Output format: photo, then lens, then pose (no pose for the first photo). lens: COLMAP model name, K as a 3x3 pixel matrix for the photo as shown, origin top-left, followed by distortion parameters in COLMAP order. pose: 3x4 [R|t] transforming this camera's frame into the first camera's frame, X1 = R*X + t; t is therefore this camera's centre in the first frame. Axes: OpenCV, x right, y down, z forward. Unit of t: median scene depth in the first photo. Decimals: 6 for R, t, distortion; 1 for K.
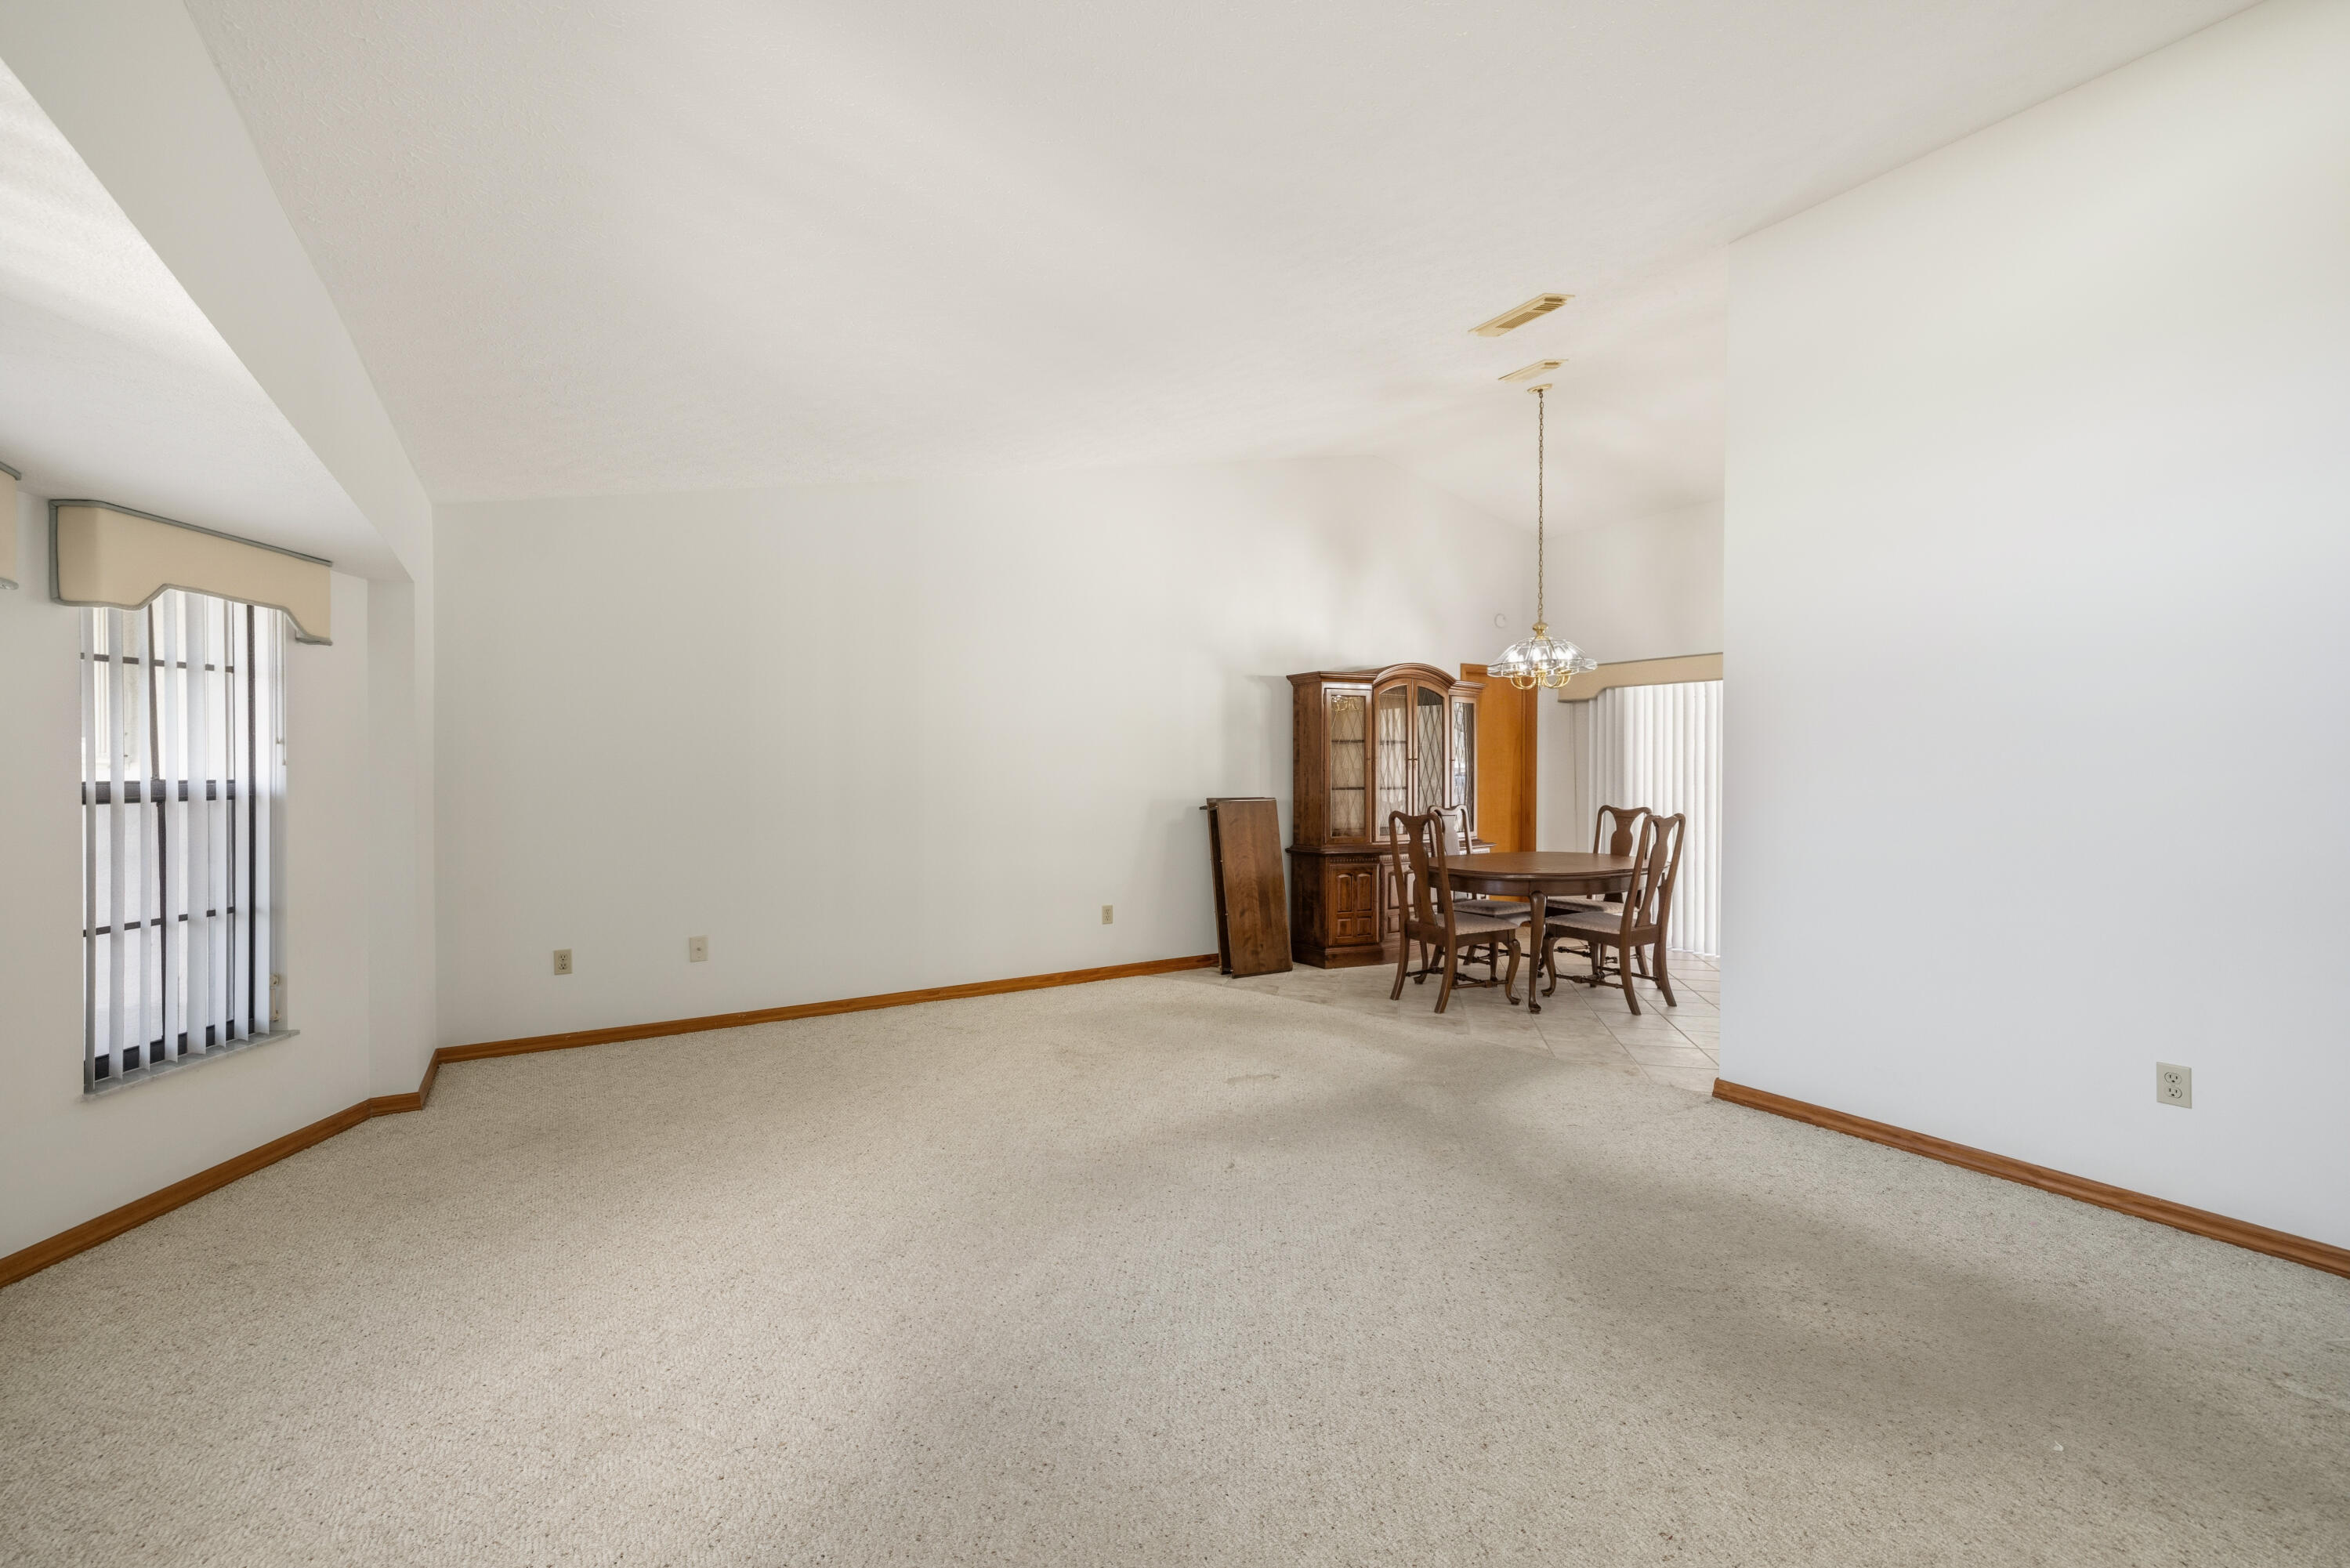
lens RADIAL K [[993.5, 0, 1162.8], [0, 993.5, 779.7], [0, 0, 1]] dist [0.000665, 0.000106]
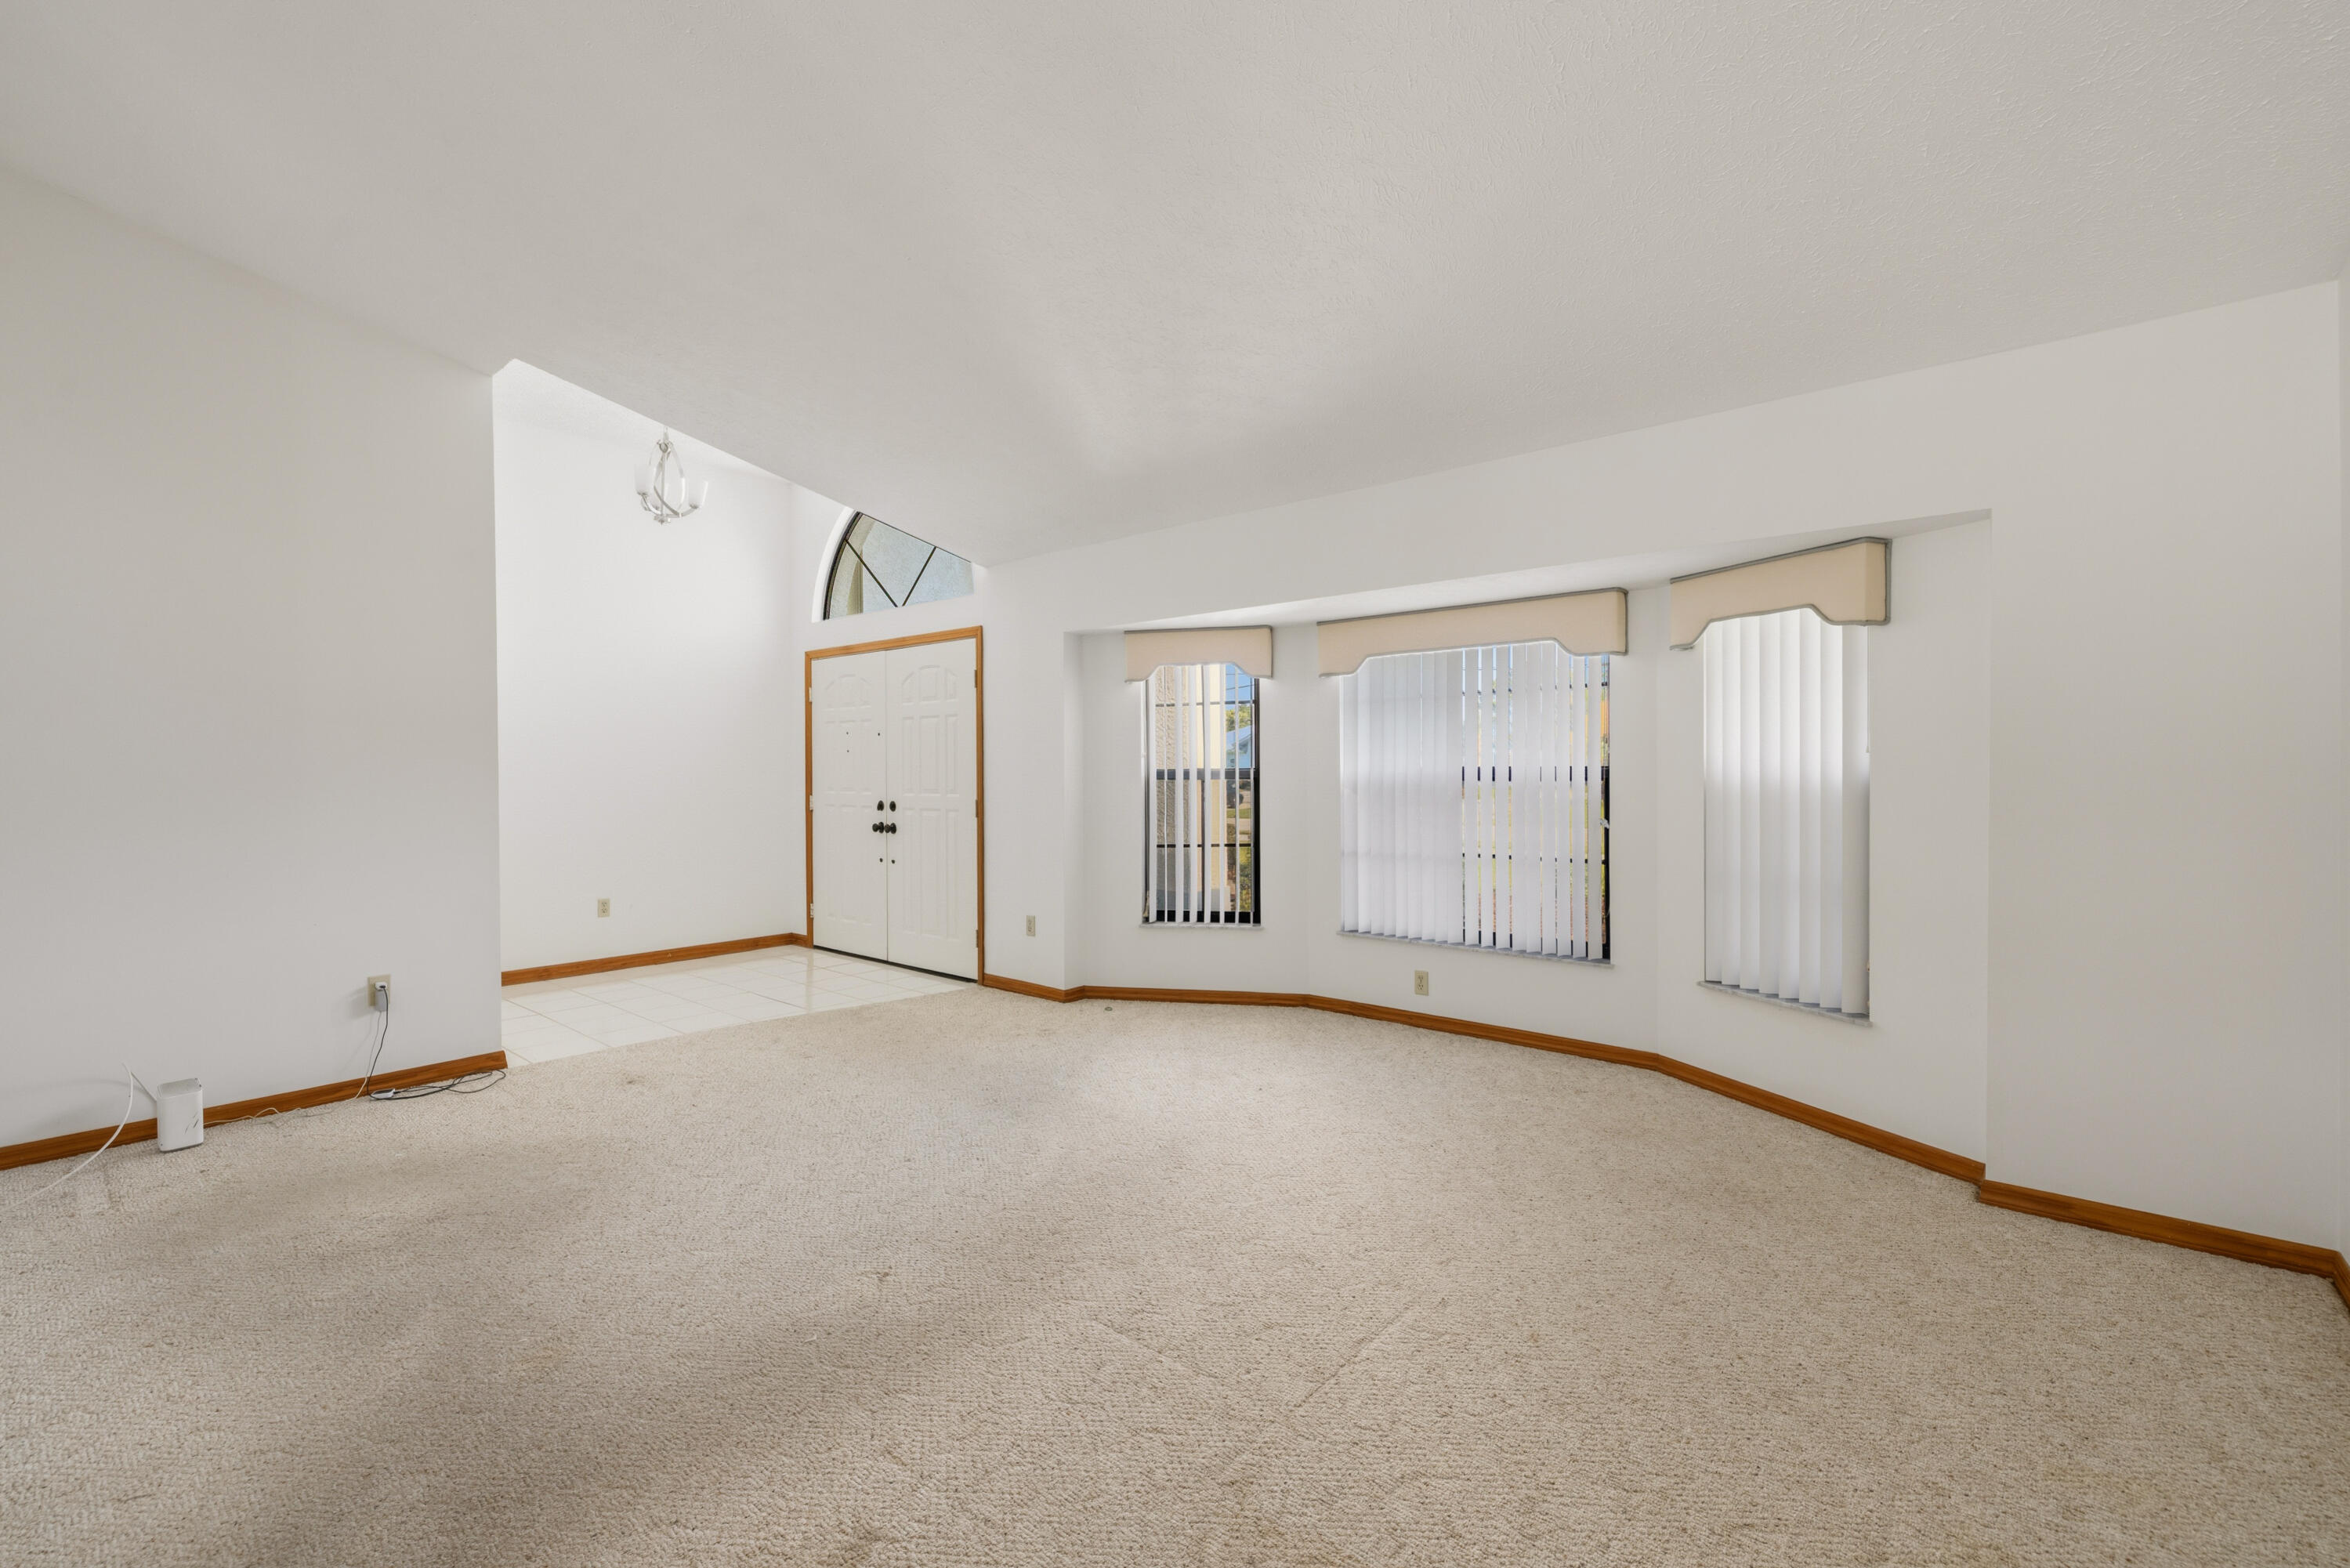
lens RADIAL K [[990.1, 0, 1170.4], [0, 990.1, 778.6], [0, 0, 1]] dist [-0.000159, -0.000803]
pose [[-0.951397, 0.007134, -0.307884, 0.047074], [0.000702, 0.999779, 0.020997, -0.005822], [0.307966, 0.019760, -0.951192, 0.932475]]
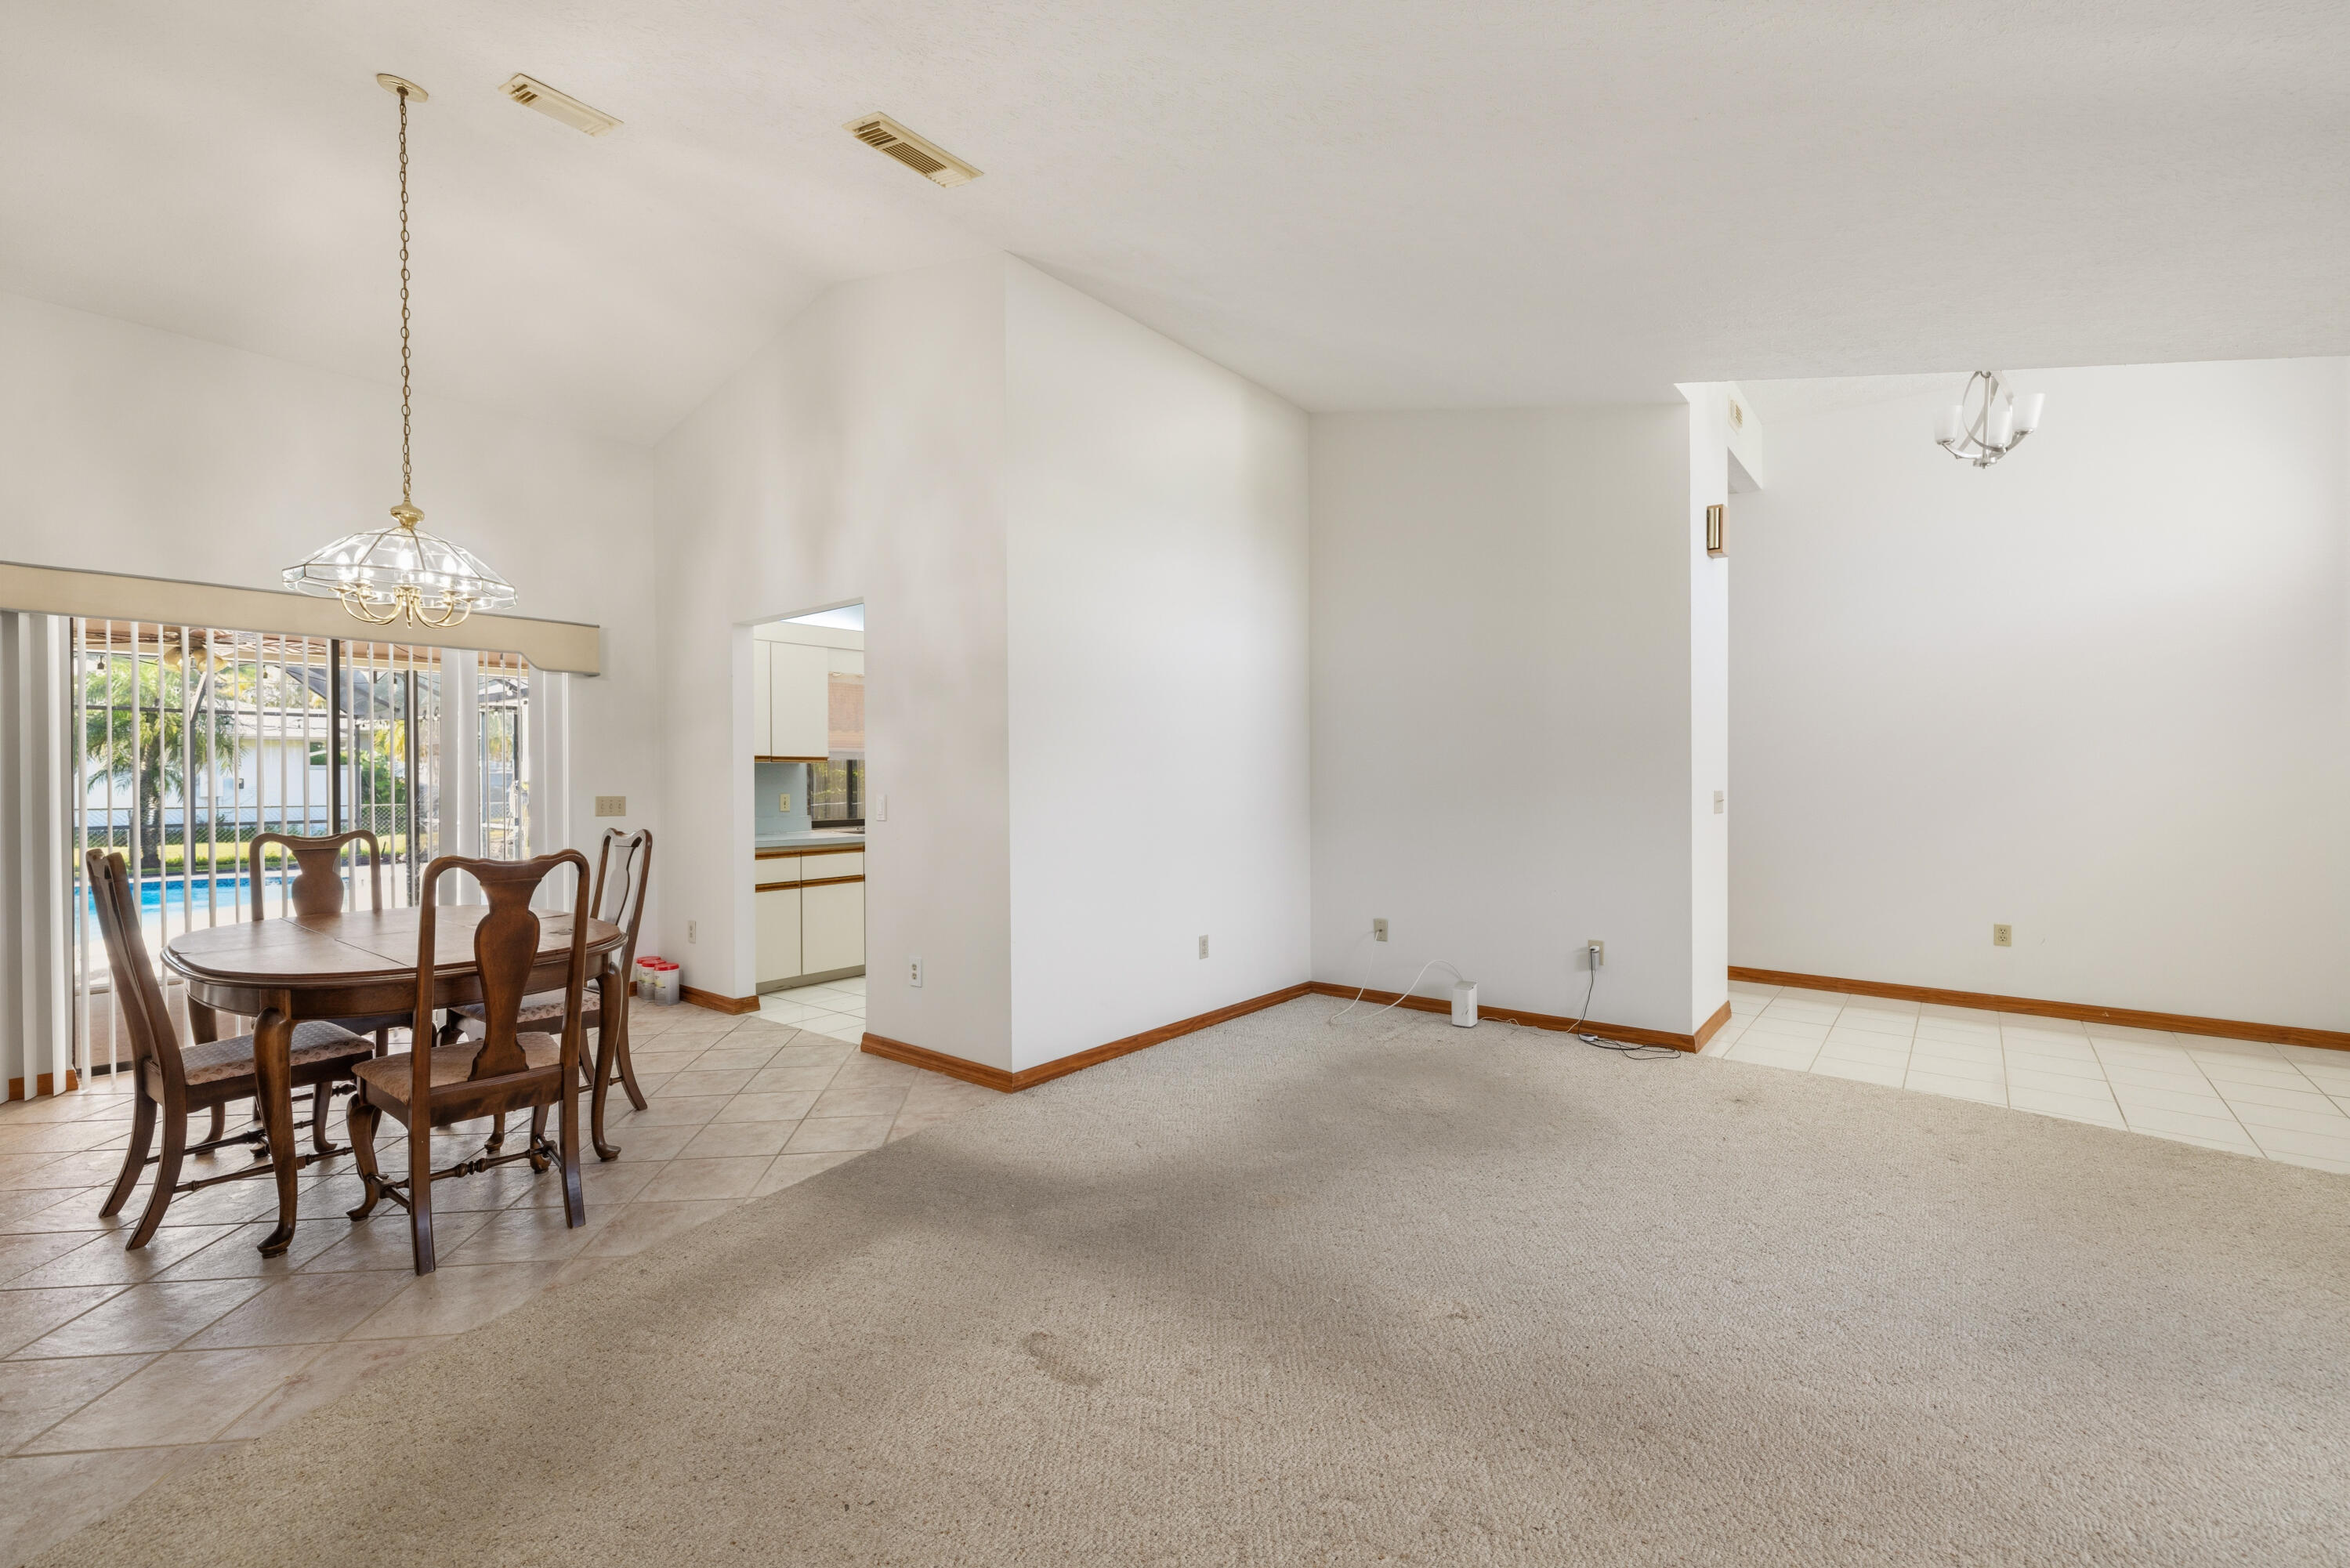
lens RADIAL K [[990.1, 0, 1170.4], [0, 990.1, 778.6], [0, 0, 1]] dist [-0.000159, -0.000803]
pose [[-0.338964, -0.005502, 0.940783, -0.276024], [0.011185, 0.999889, 0.009878, -0.003669], [-0.940733, 0.013871, -0.338865, 0.746443]]
